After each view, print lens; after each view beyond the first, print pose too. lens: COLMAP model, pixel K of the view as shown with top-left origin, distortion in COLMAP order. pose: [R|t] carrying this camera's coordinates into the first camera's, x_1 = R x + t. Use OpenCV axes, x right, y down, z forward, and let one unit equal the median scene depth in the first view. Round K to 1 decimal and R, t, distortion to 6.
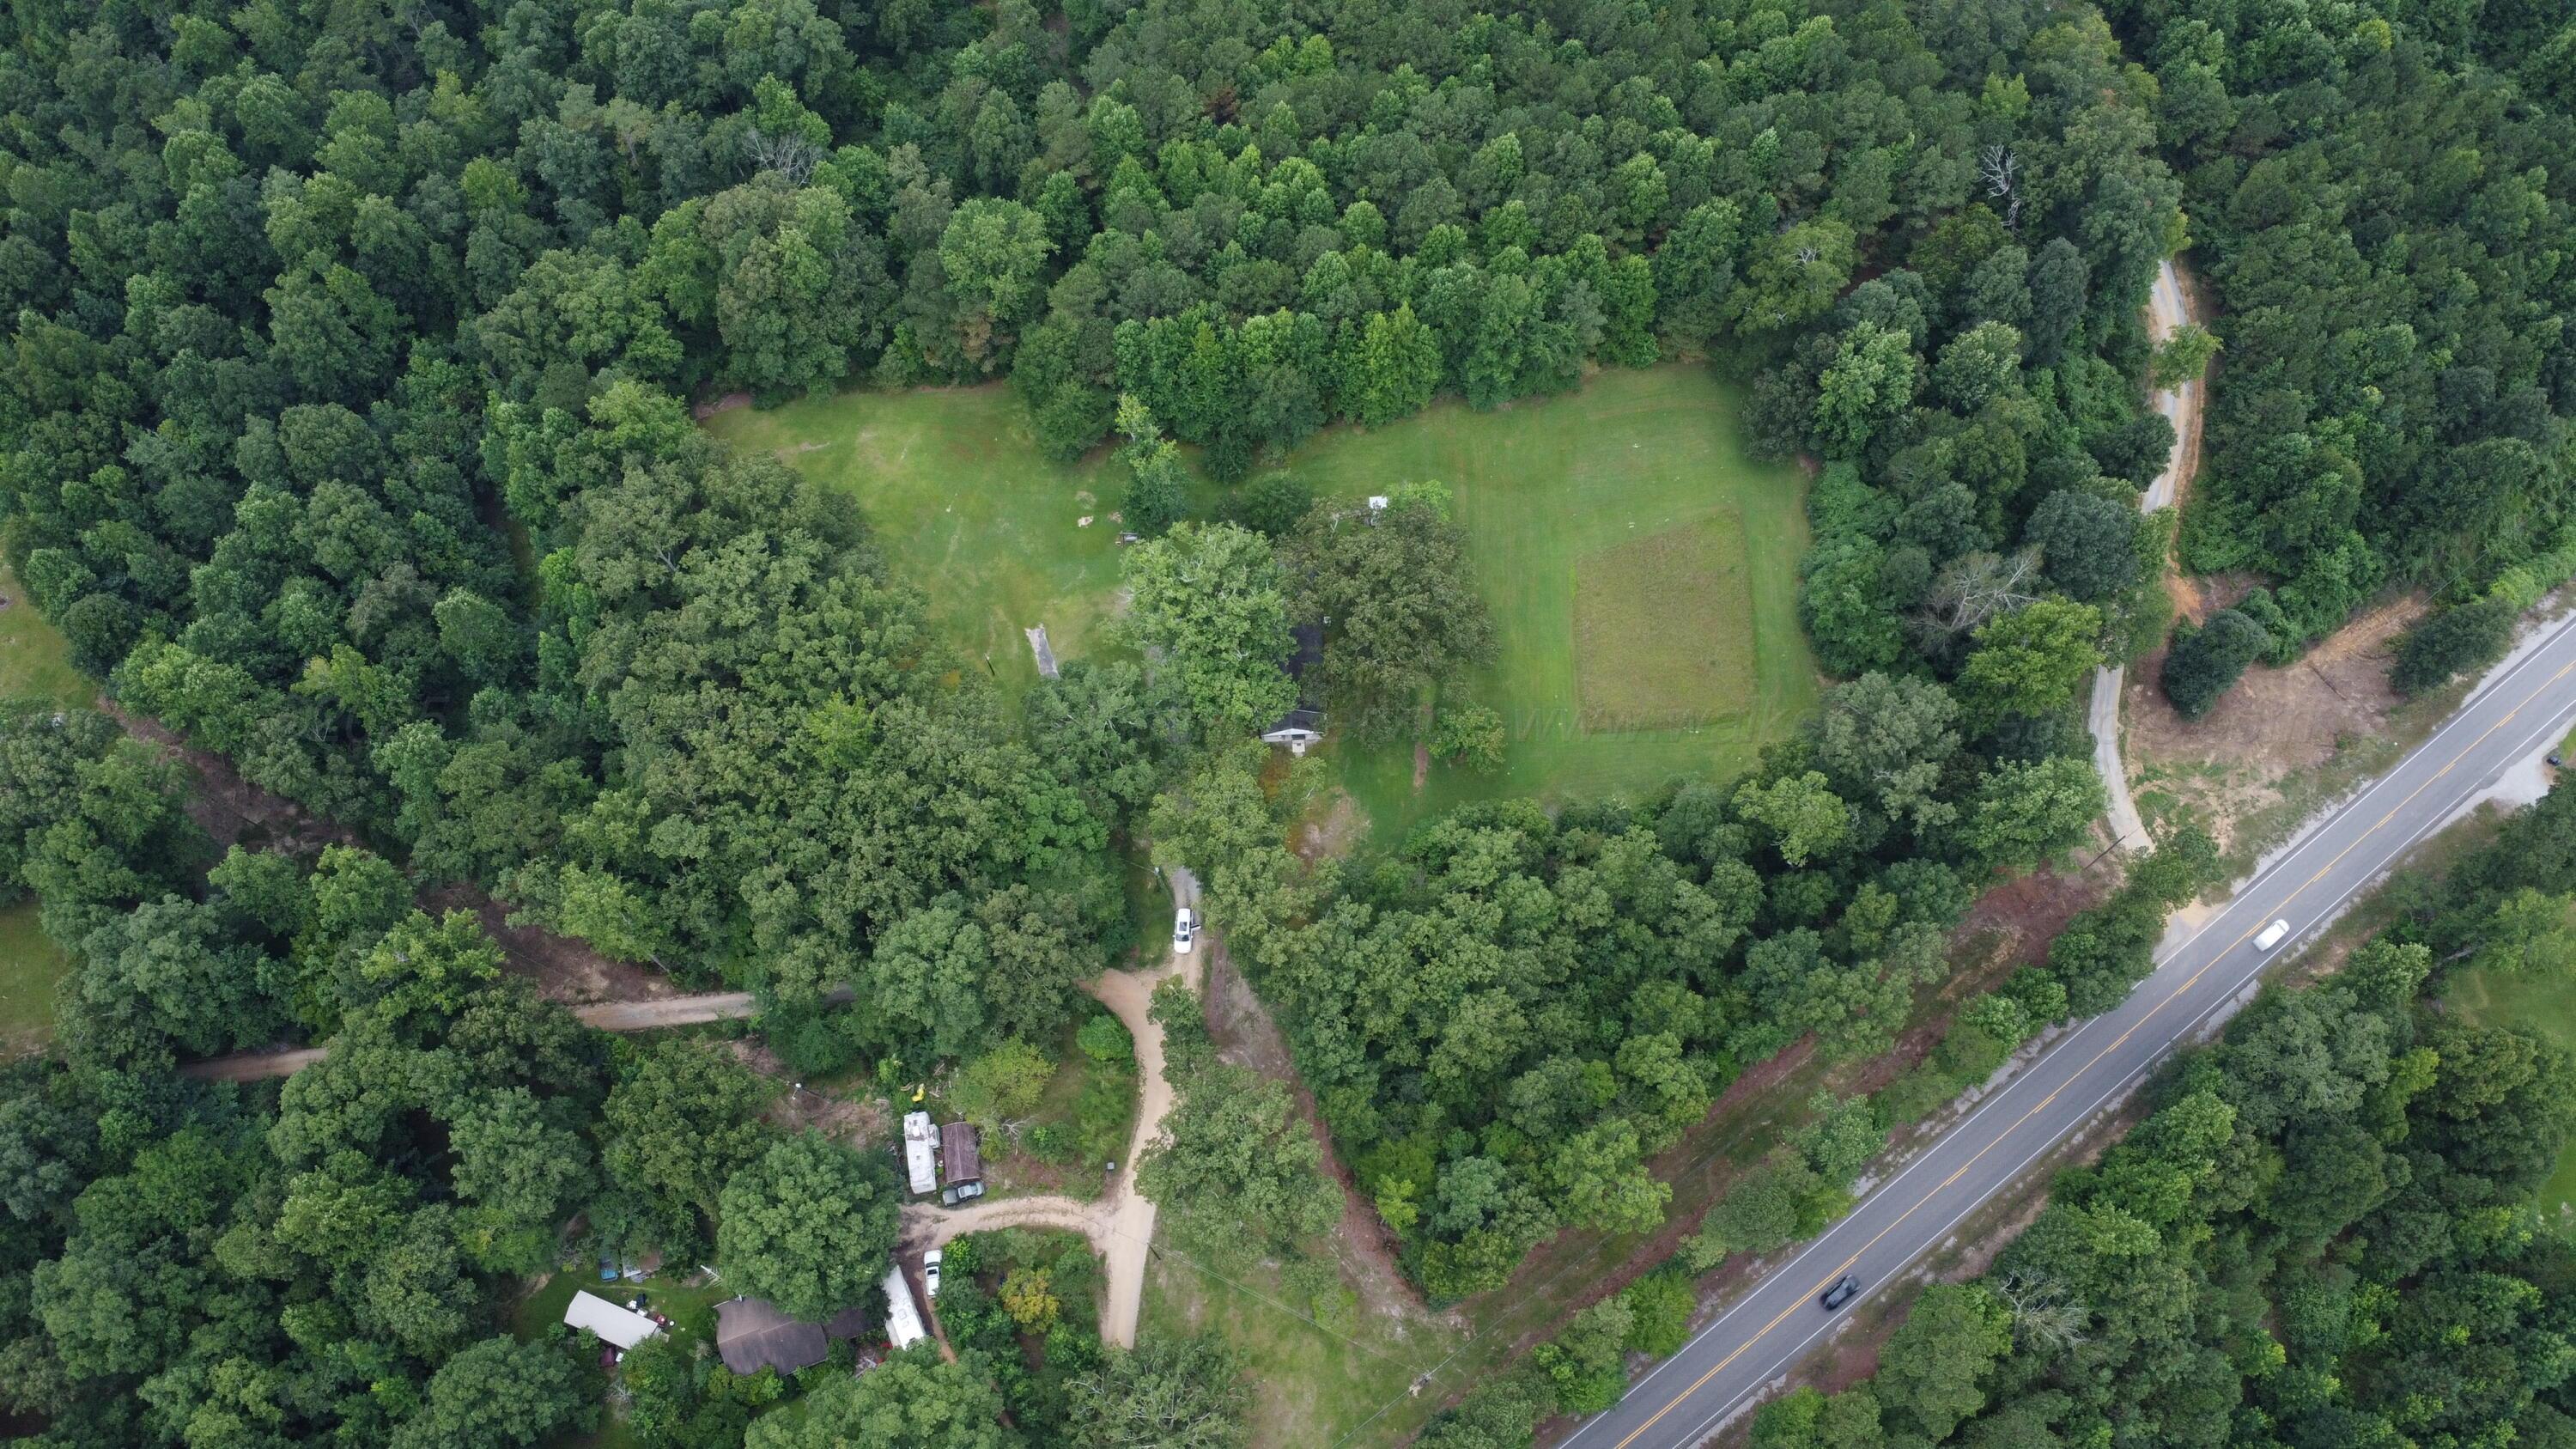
lens RADIAL K [[1879.7, 0, 1288.0], [0, 1879.7, 724.5], [0, 0, 1]] dist [-0.022001, -0.024053]
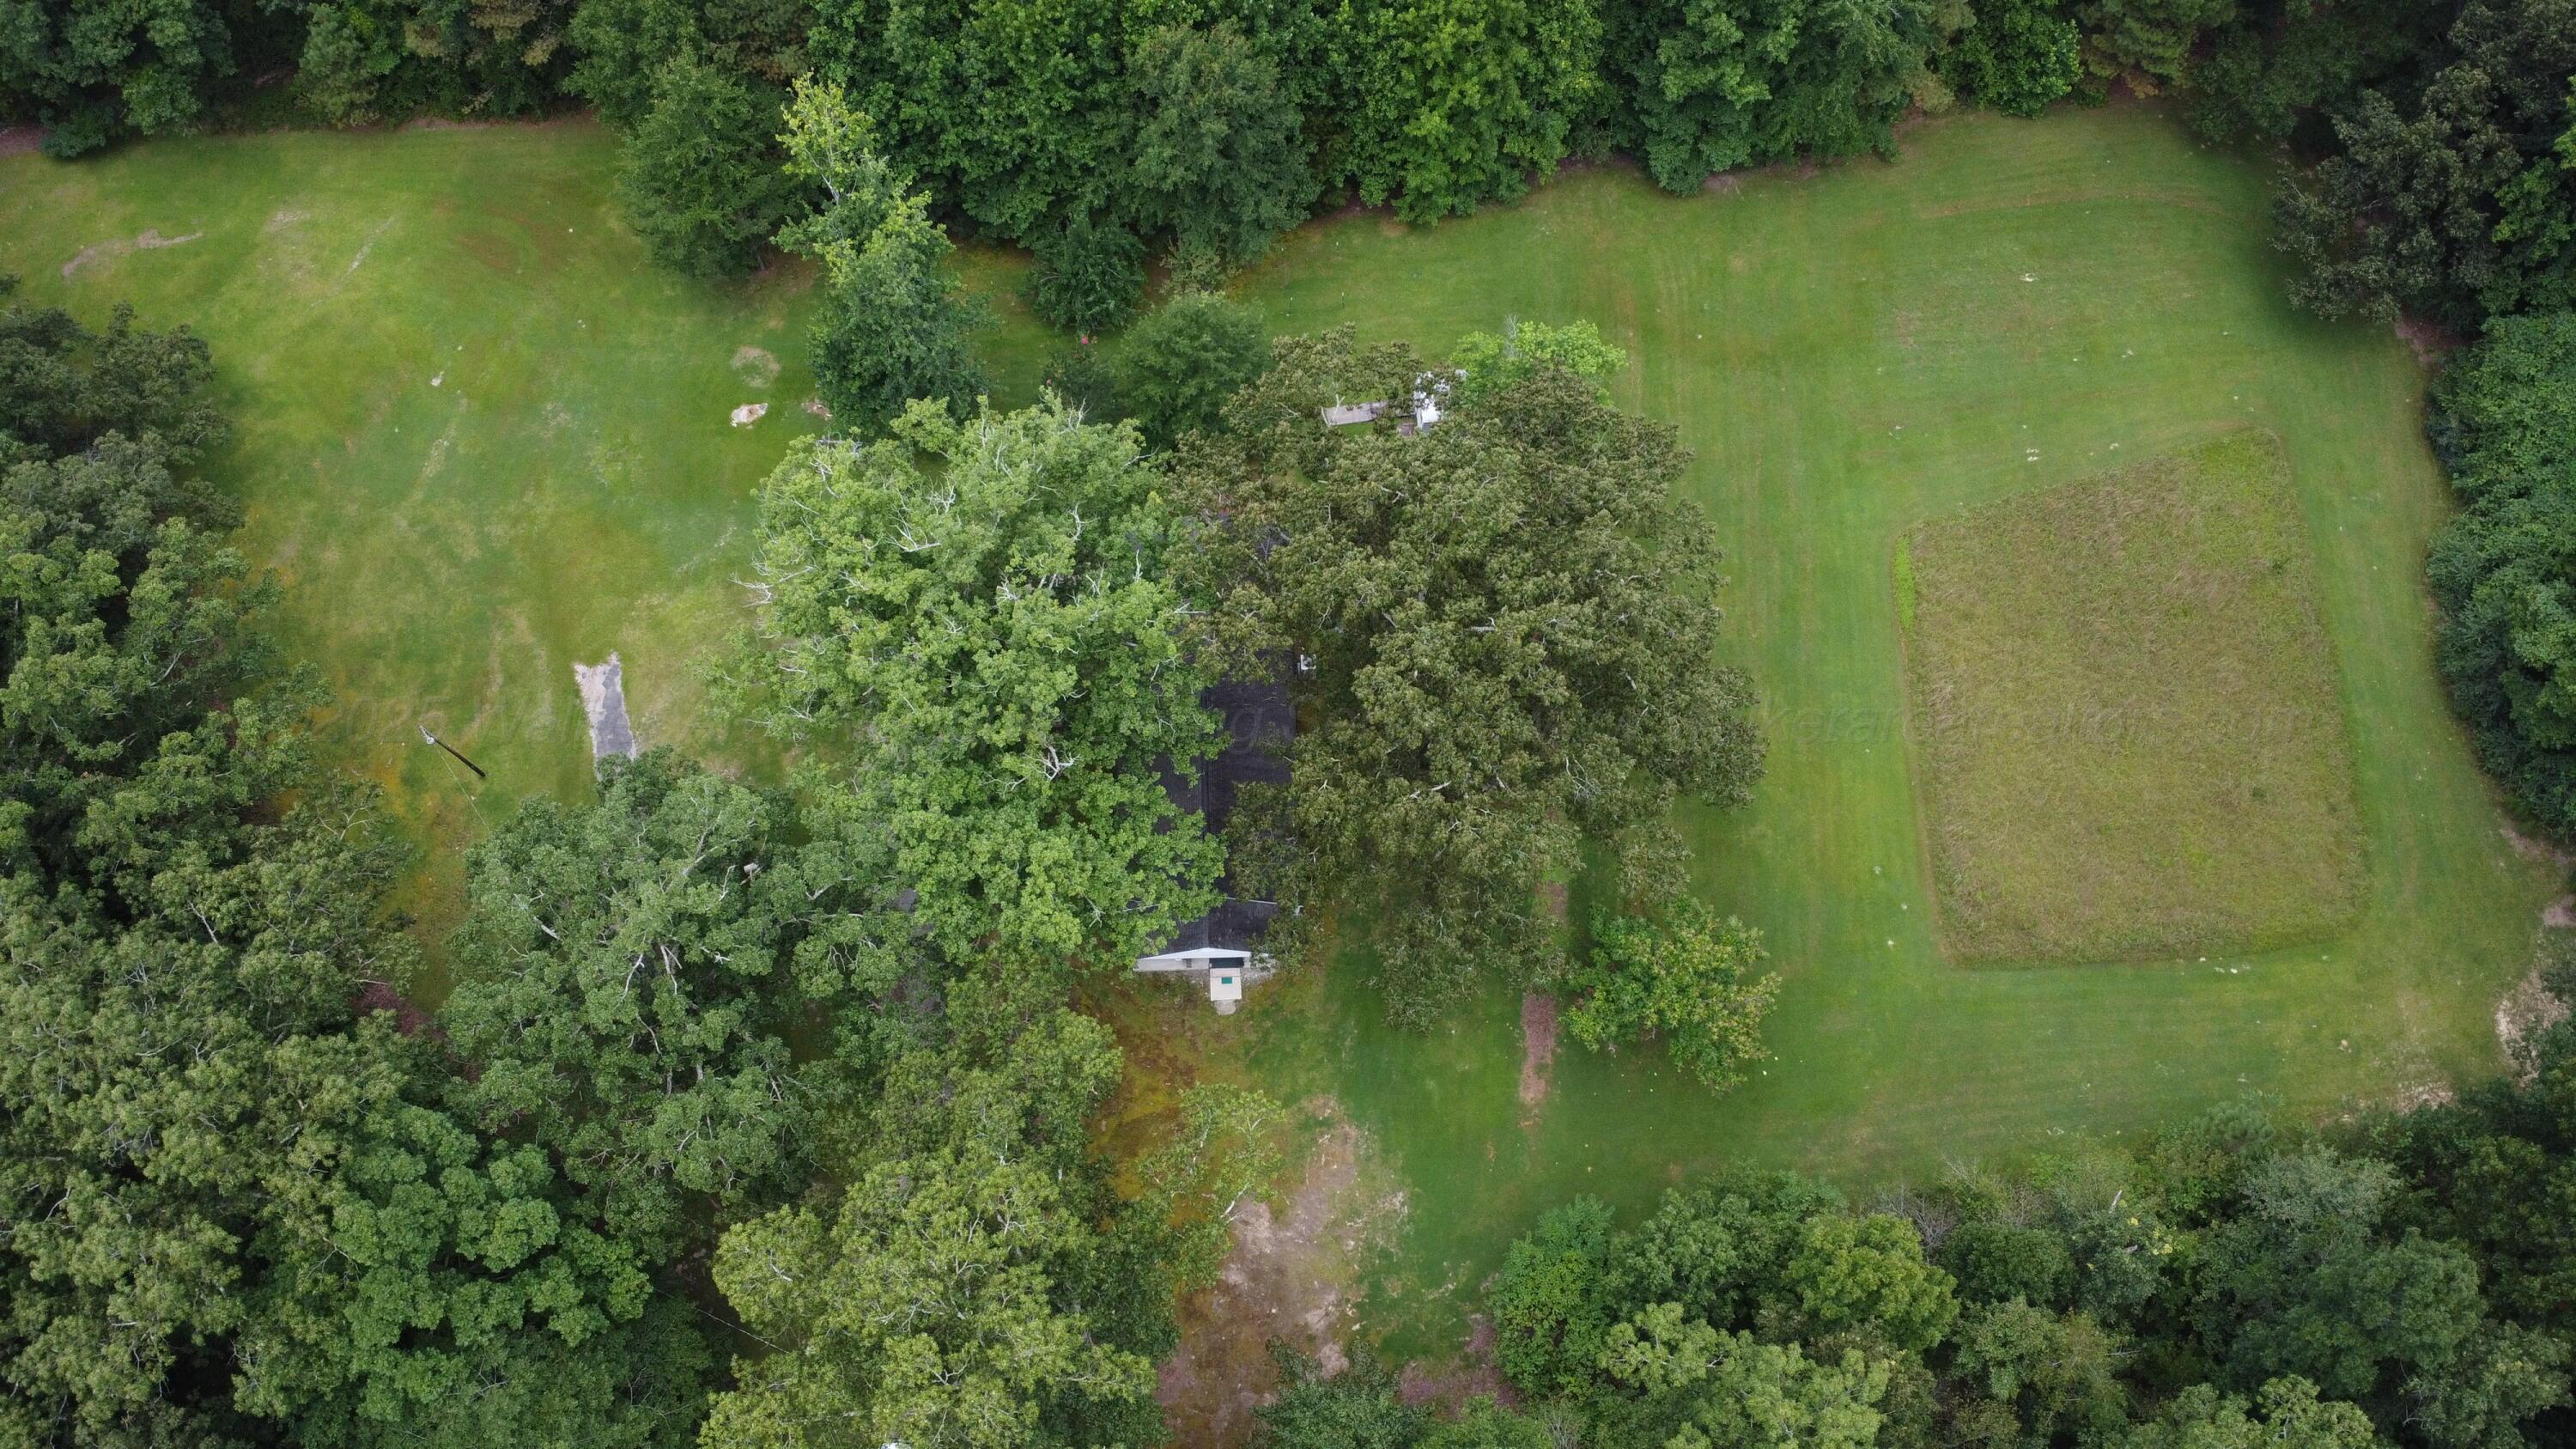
lens RADIAL K [[1879.7, 0, 1288.0], [0, 1879.7, 724.5], [0, 0, 1]] dist [-0.022001, -0.024053]
pose [[0.999672, 0.025540, 0.002010, 0.017217], [-0.025526, 0.999652, -0.006618, -0.042201], [-0.002178, 0.006565, 0.999976, 0.636876]]
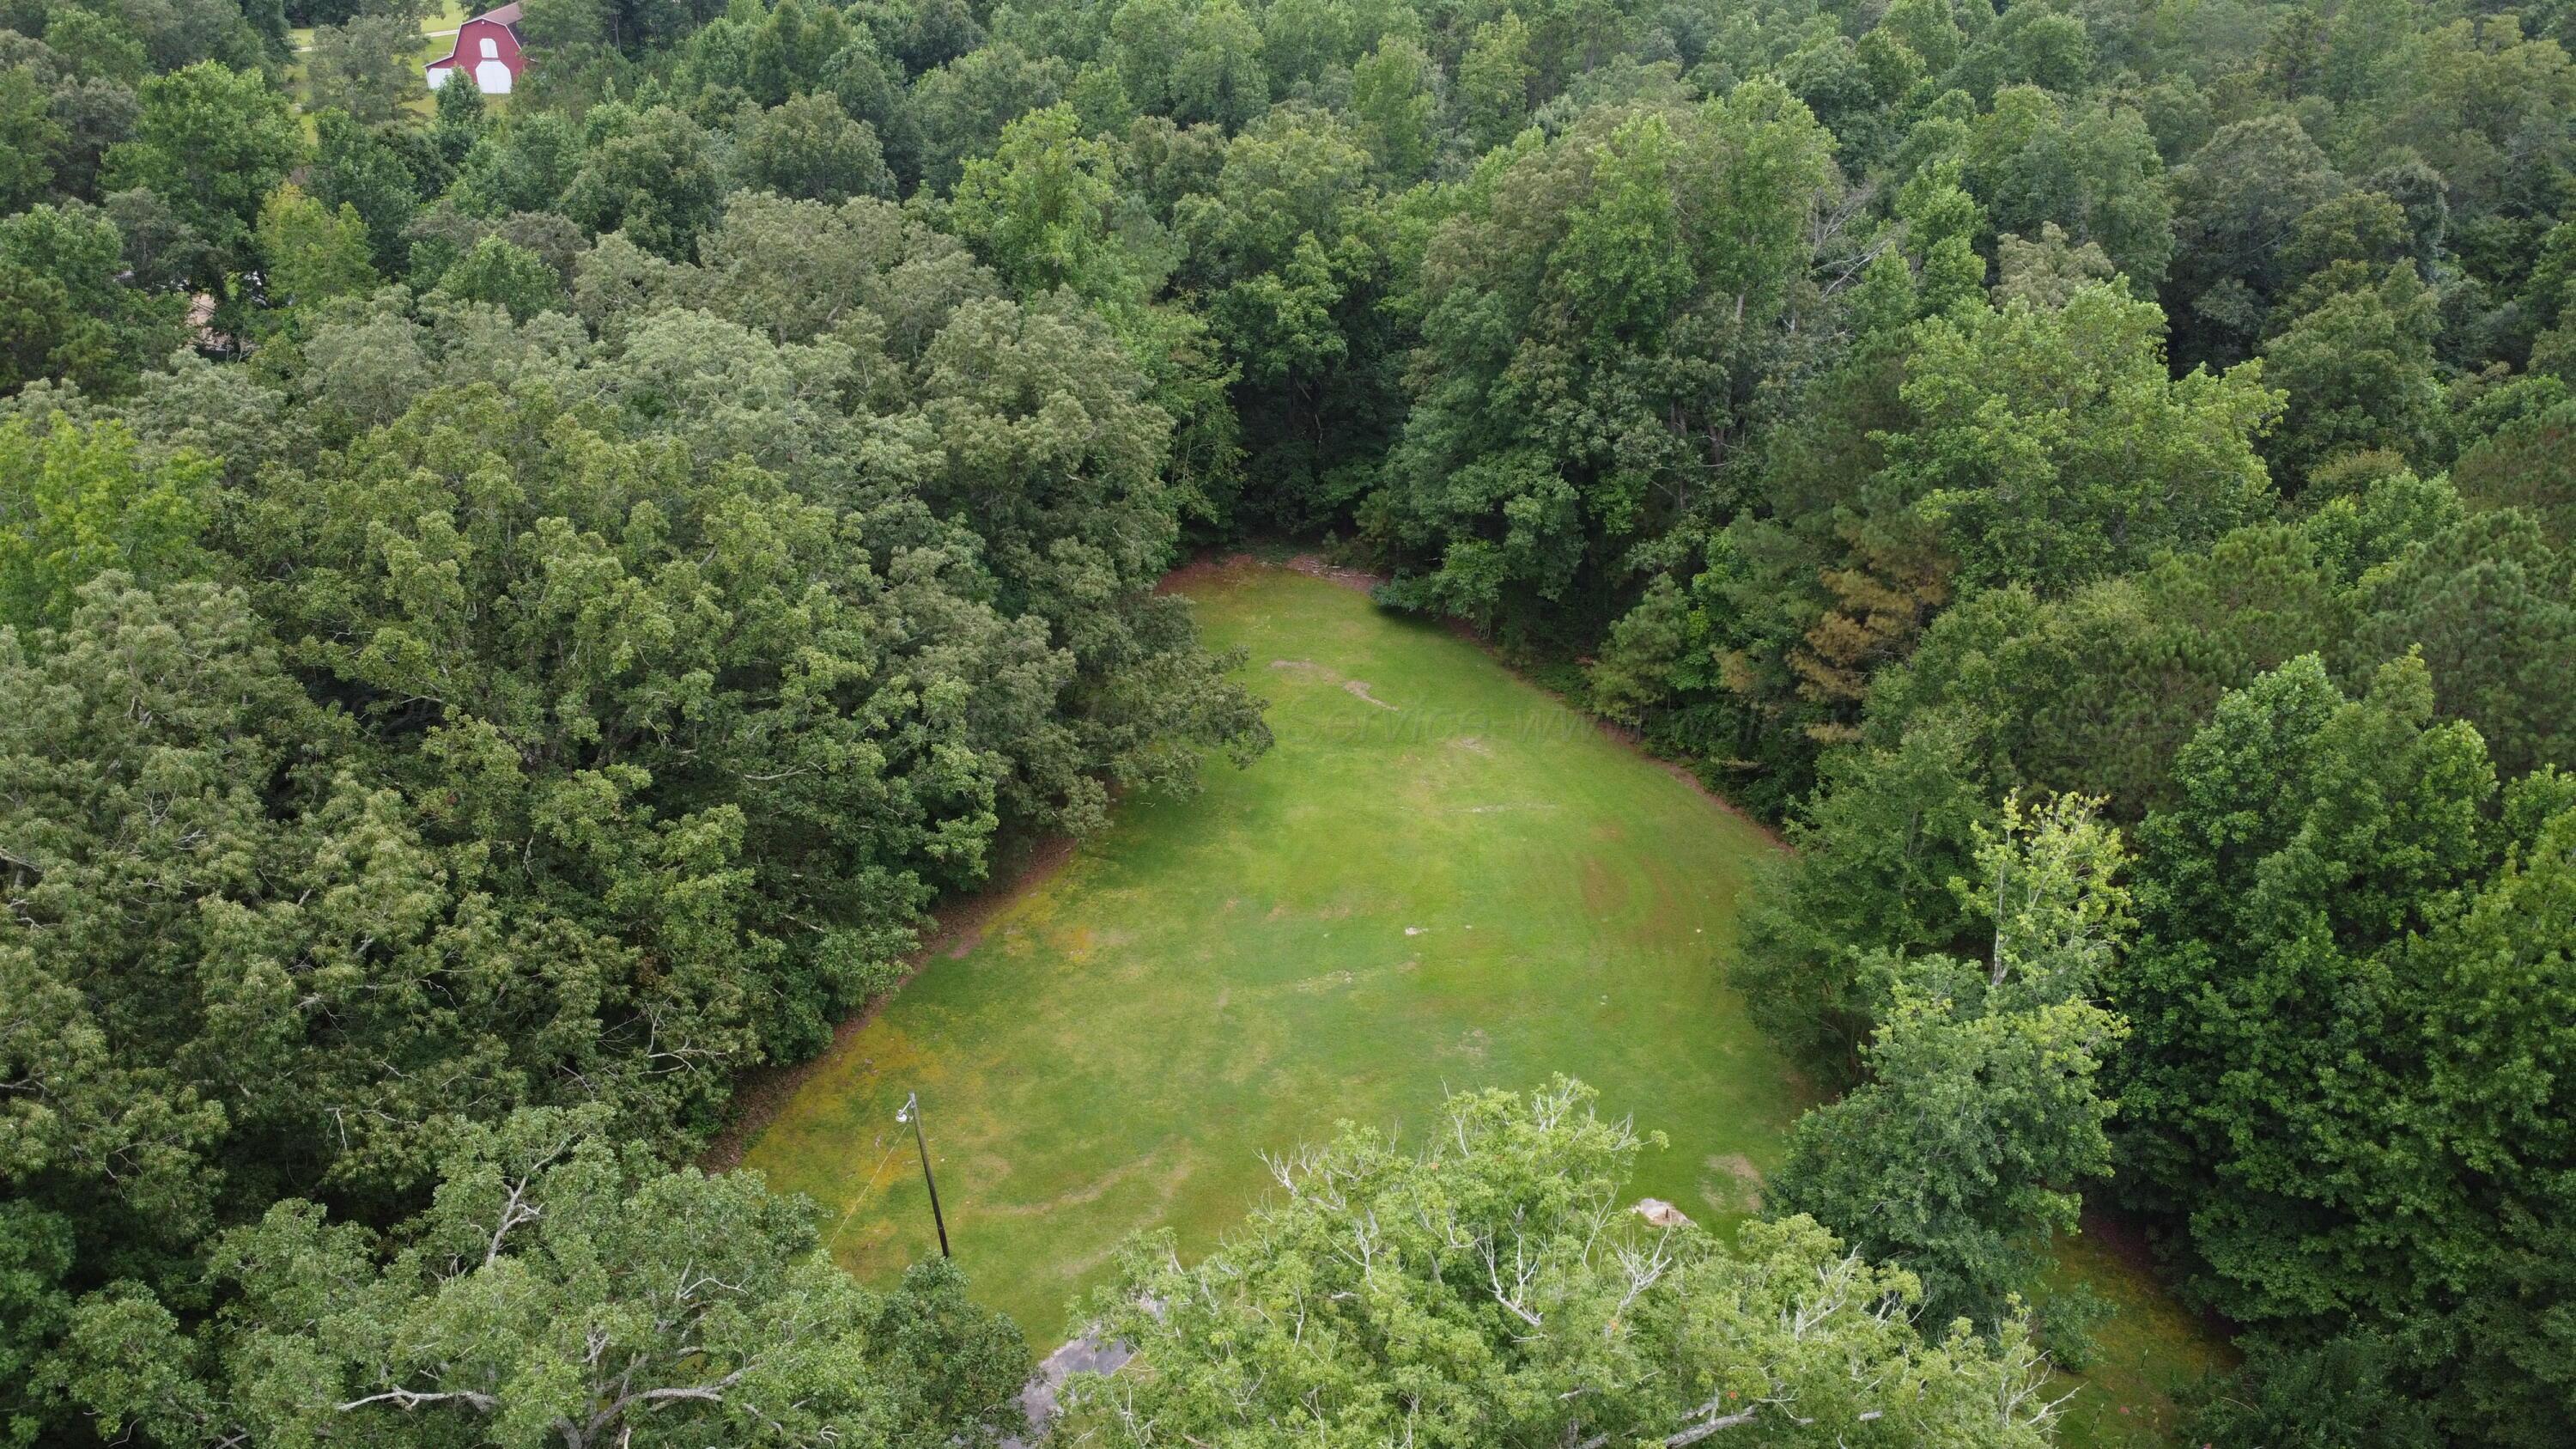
lens RADIAL K [[1879.7, 0, 1288.0], [0, 1879.7, 724.5], [0, 0, 1]] dist [-0.022001, -0.024053]
pose [[0.520095, 0.449293, -0.726387, 0.027738], [-0.792312, 0.571404, -0.213867, -0.054821], [0.318972, 0.686756, 0.653164, 0.845590]]
